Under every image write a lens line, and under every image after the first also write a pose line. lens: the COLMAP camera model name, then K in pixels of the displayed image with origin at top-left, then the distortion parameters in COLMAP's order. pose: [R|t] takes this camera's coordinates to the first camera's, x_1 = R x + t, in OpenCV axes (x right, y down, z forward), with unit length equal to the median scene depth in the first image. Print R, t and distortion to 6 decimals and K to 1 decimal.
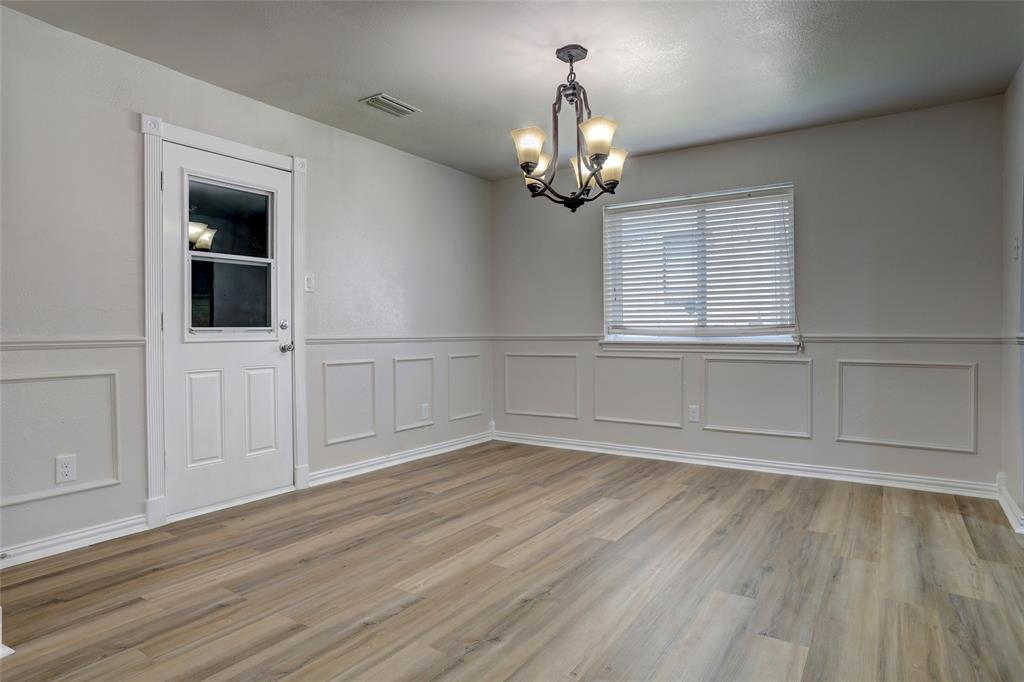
lens RADIAL K [[586.3, 0, 508.1], [0, 586.3, 331.4], [0, 0, 1]] dist [-0.047139, 0.030360]
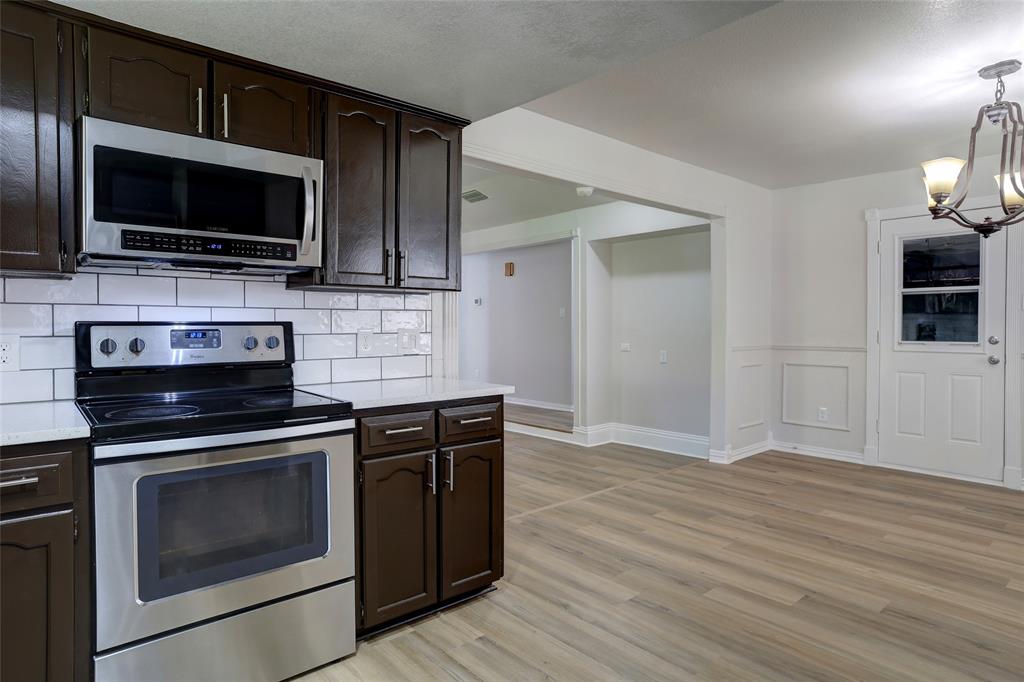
lens RADIAL K [[586.3, 0, 506.8], [0, 586.3, 337.6], [0, 0, 1]] dist [-0.047139, 0.030360]
pose [[-0.265673, 0.025863, -0.963716, 1.011219], [-0.003578, 0.999607, 0.027813, -0.046791], [0.964057, 0.010838, -0.265476, 0.378169]]
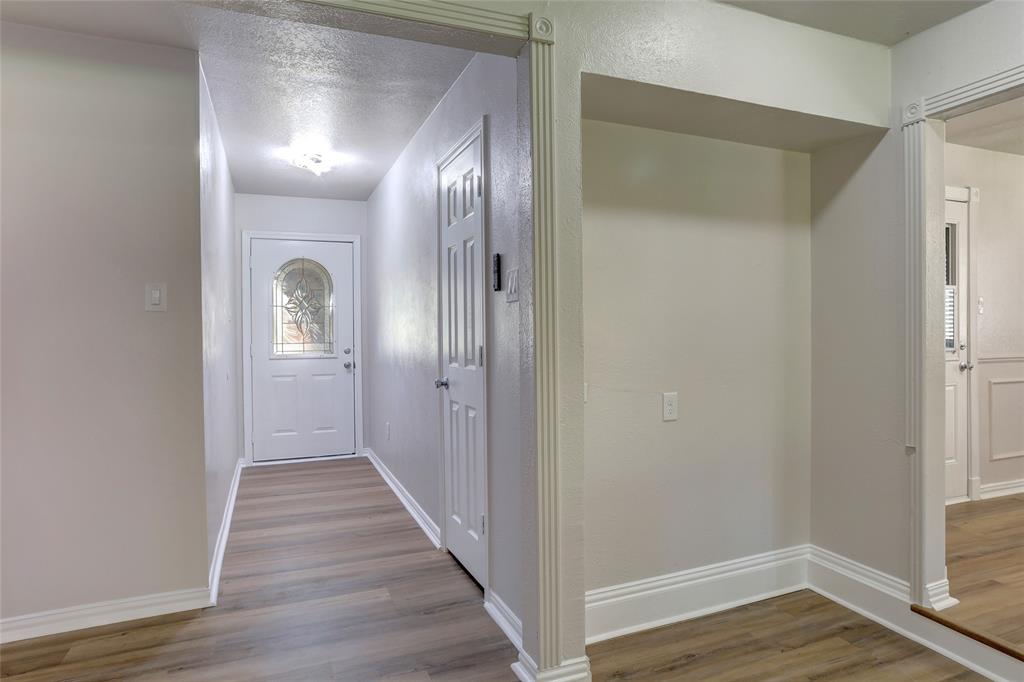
lens RADIAL K [[586.3, 0, 506.1], [0, 586.3, 327.5], [0, 0, 1]] dist [-0.047139, 0.030360]
pose [[0.827648, -0.003933, -0.561234, -0.499033], [0.003325, 0.999992, -0.002104, -0.046292], [0.561238, -0.000124, 0.827655, -0.364725]]
